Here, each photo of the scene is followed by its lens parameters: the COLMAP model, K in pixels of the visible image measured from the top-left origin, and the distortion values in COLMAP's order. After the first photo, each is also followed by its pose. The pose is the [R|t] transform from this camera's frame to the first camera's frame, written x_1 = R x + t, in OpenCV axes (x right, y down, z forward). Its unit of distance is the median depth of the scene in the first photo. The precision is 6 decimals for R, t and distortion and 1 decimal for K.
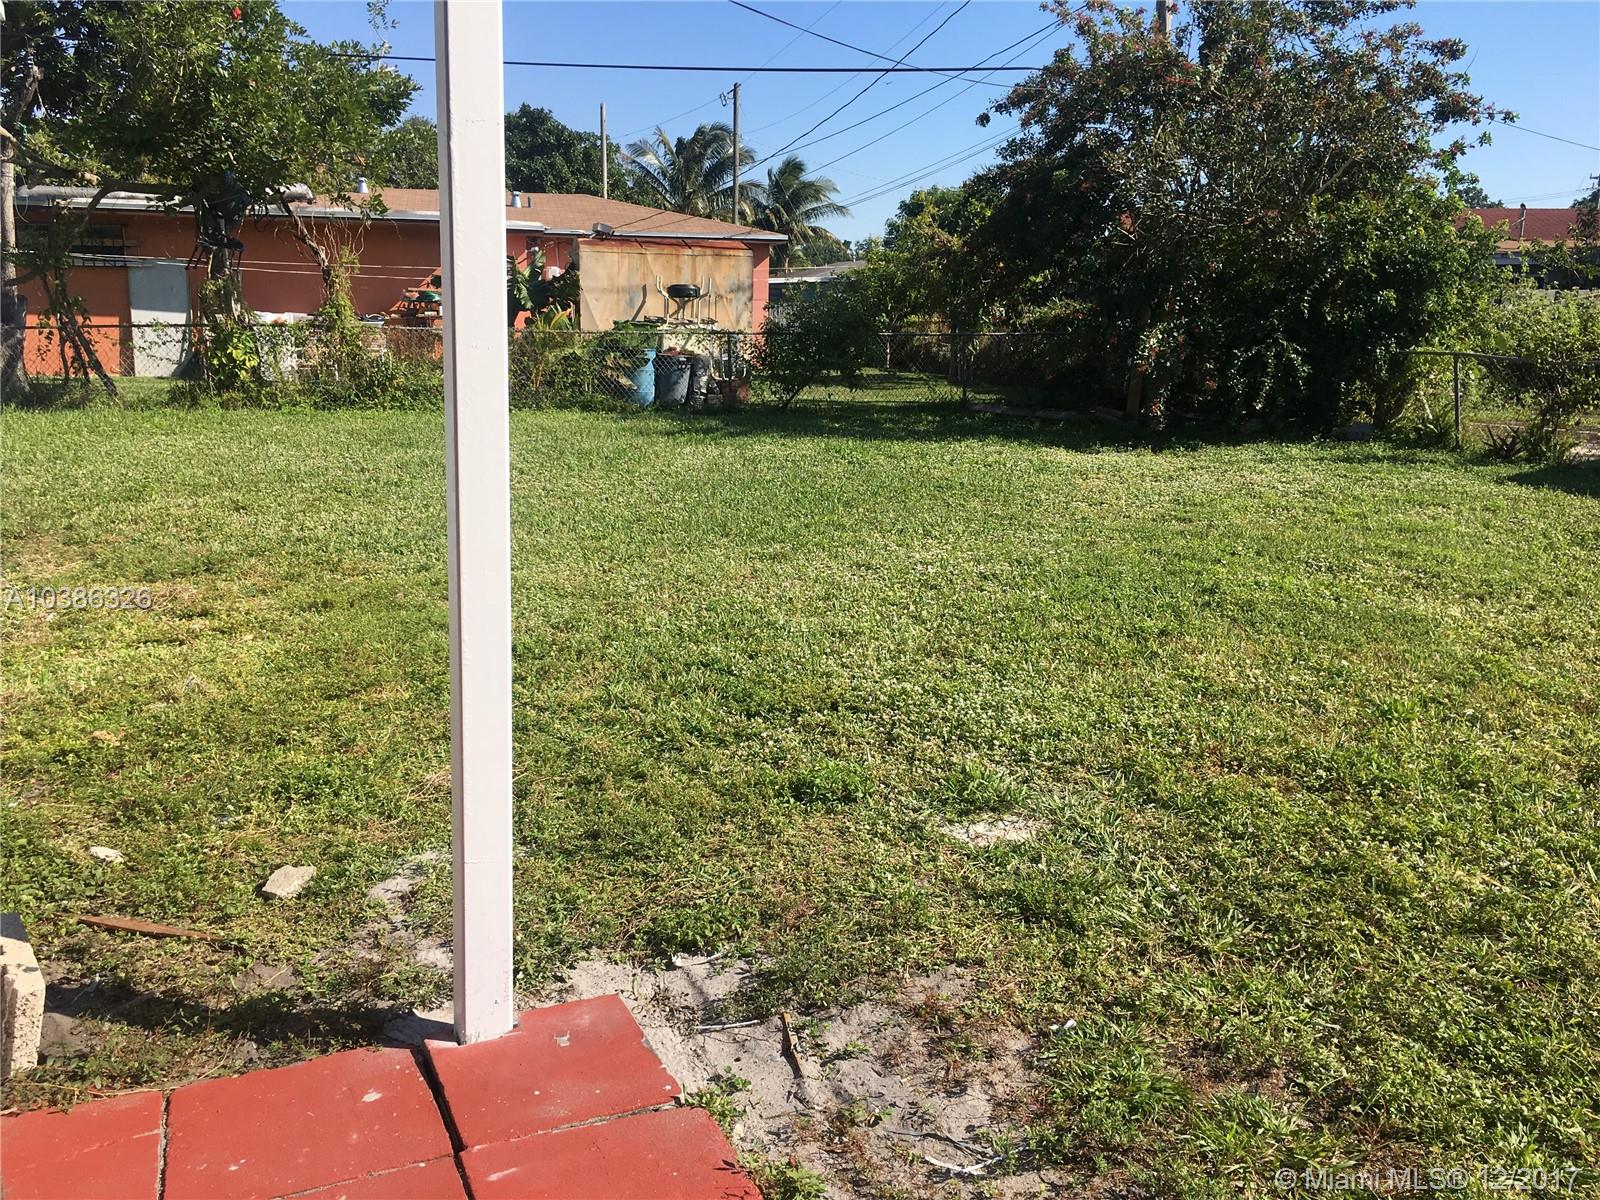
lens RADIAL K [[1366.0, 0, 795.3], [0, 1366.0, 598.2], [0, 0, 1]] dist [0.071142, -0.075849]
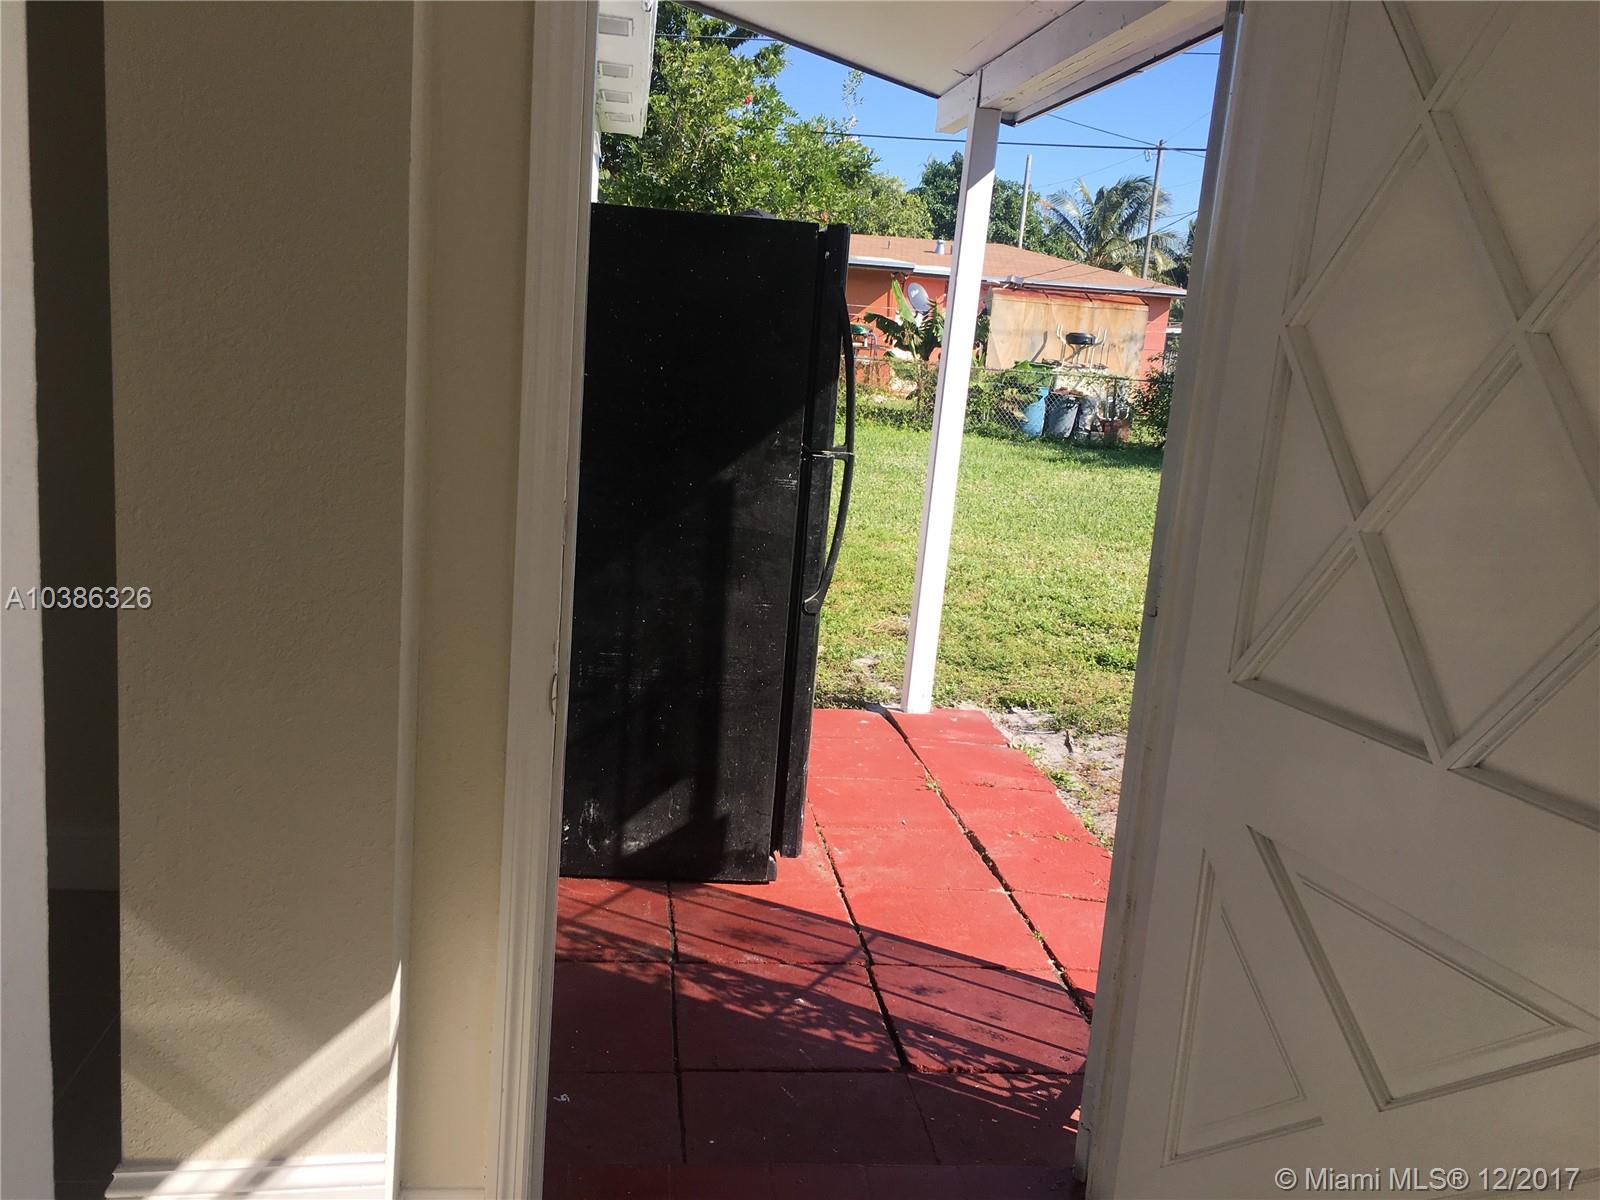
lens RADIAL K [[1366.0, 0, 801.4], [0, 1366.0, 597.4], [0, 0, 1]] dist [0.071142, -0.075849]
pose [[0.958797, 0.114607, -0.259950, 0.016889], [-0.121643, 0.992512, -0.011085, 0.028510], [0.256733, 0.042249, 0.965558, -0.144733]]
